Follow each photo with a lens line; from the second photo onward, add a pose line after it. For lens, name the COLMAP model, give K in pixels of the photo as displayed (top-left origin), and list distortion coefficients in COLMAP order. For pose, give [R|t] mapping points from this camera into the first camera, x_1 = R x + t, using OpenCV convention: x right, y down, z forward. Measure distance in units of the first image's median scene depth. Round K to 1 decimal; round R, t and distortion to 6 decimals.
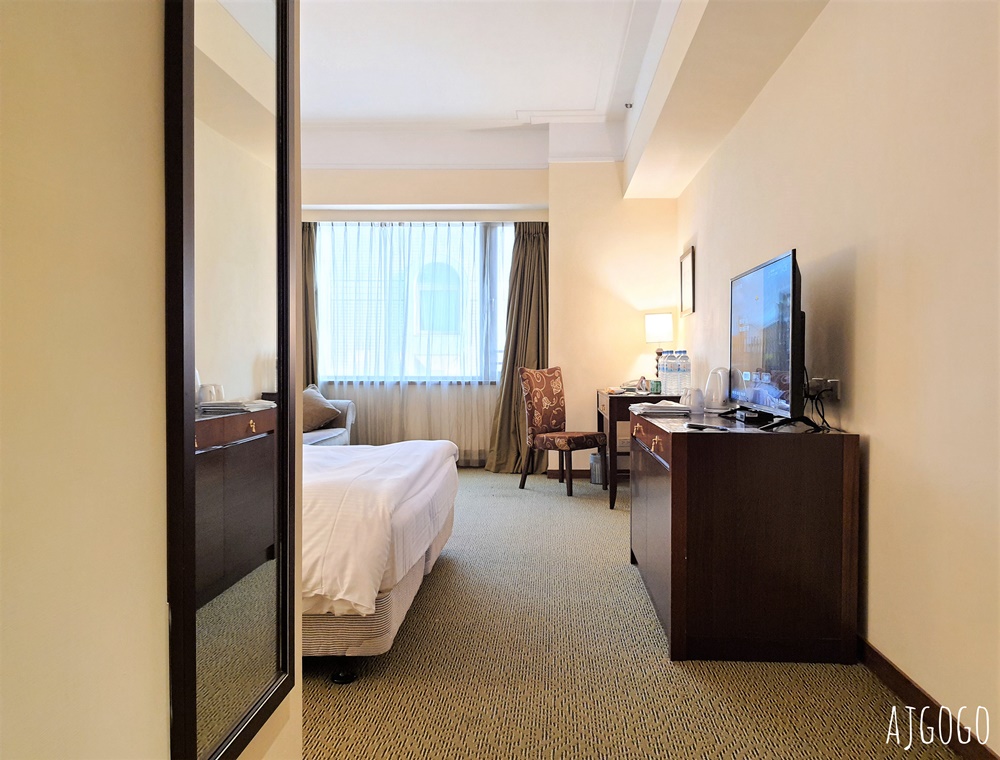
lens RADIAL K [[796.7, 0, 500.0], [0, 796.7, 380.0], [0, 0, 1]] dist [0.095043, 0.000106]
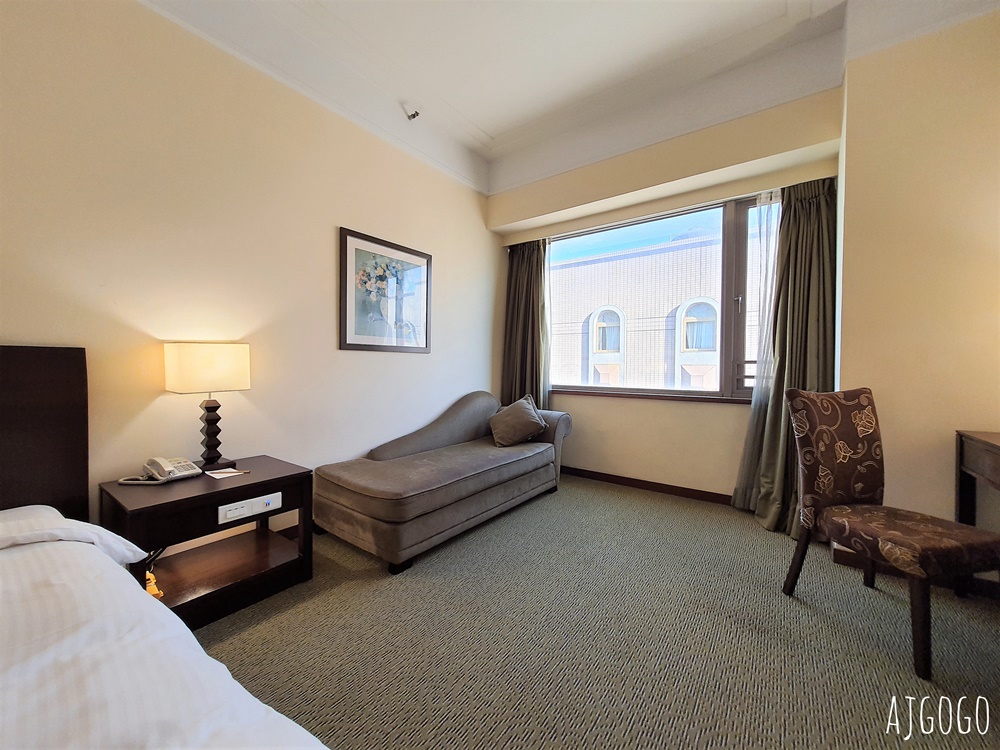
lens RADIAL K [[389.5, 0, 500.0], [0, 389.5, 375.0], [0, 0, 1]] dist [0.001394, 0.000269]
pose [[0.842170, 0.019555, -0.538857, 0.000207], [-0.021728, 0.999761, 0.002323, -0.021976], [0.538774, 0.009752, 0.842394, 0.631134]]
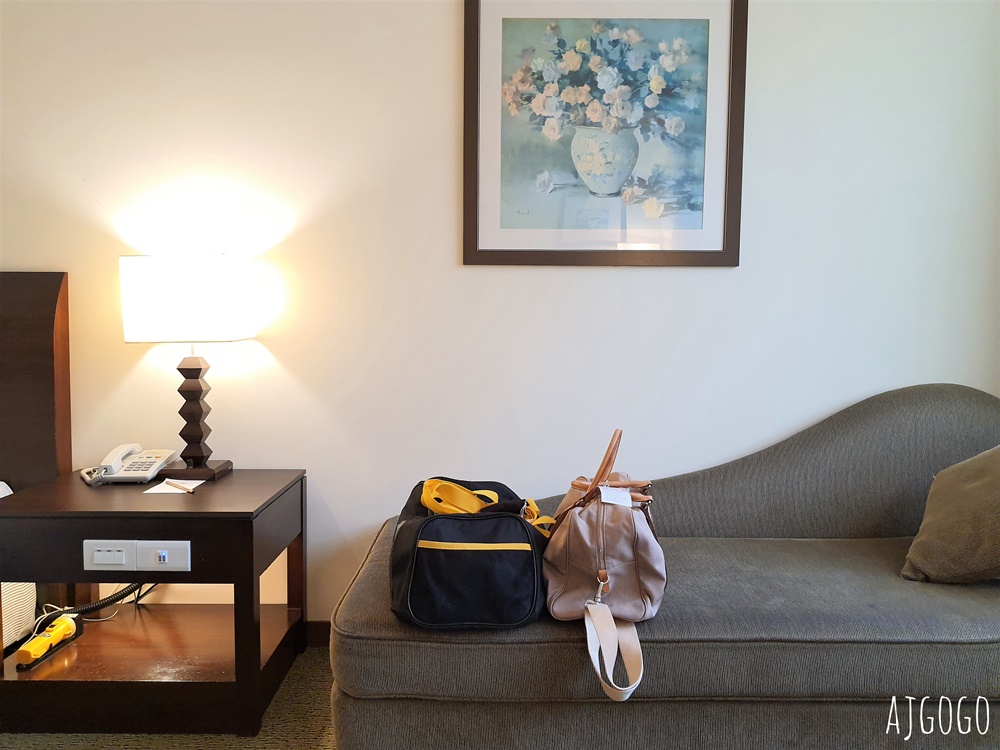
lens RADIAL K [[798.7, 0, 500.0], [0, 798.7, 375.0], [0, 0, 1]] dist [0.071063, -0.099565]
pose [[0.059297, 0.065857, -0.996066, 0.014153], [-0.033393, 0.997394, 0.063957, -0.016936], [0.997682, 0.029469, 0.061342, 0.876675]]
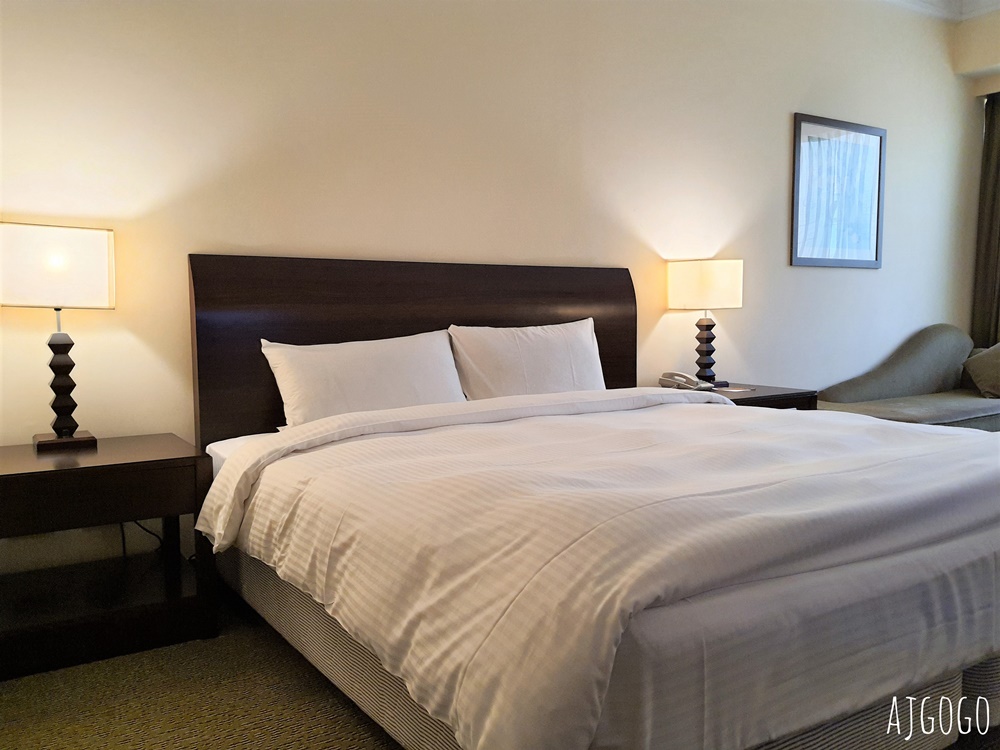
lens RADIAL K [[798.7, 0, 500.0], [0, 798.7, 375.0], [0, 0, 1]] dist [0.071063, -0.099565]
pose [[0.587116, 0.055964, -0.807566, 0.055895], [-0.010844, 0.998062, 0.061281, 0.009910], [0.809430, -0.027222, 0.586585, 0.278899]]
